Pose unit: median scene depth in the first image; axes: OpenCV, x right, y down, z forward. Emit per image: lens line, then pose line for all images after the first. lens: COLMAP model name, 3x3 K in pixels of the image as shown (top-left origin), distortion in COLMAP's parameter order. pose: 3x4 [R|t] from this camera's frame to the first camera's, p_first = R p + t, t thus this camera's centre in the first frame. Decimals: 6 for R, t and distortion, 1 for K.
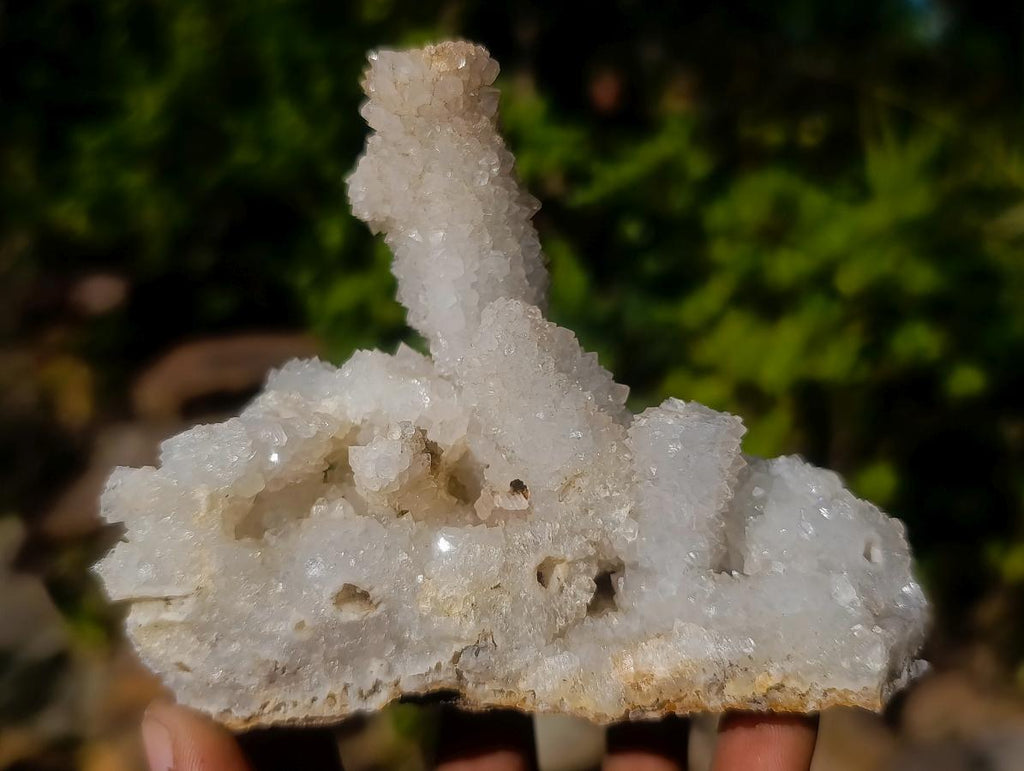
lens RADIAL K [[1063.0, 0, 512.8], [0, 1063.0, 370.9], [0, 0, 1]] dist [0.144178, -0.751476]
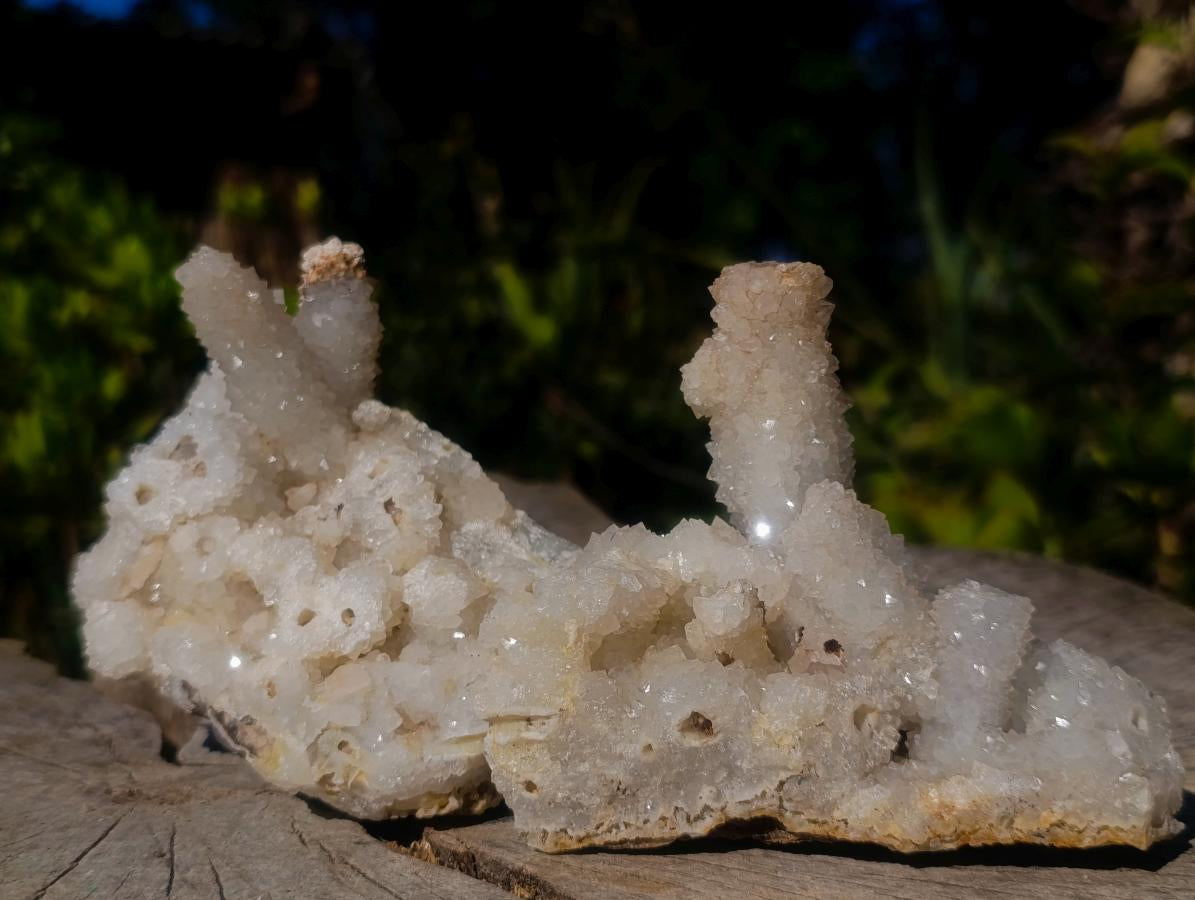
lens RADIAL K [[1707.7, 0, 597.5], [0, 1707.7, 450.0], [0, 0, 1]] dist [0.241584, -1.050972]
pose [[0.995904, 0.075737, 0.049385, -0.363437], [-0.069736, 0.991074, -0.113618, 0.131398], [-0.057550, 0.109709, 0.992296, -0.862277]]
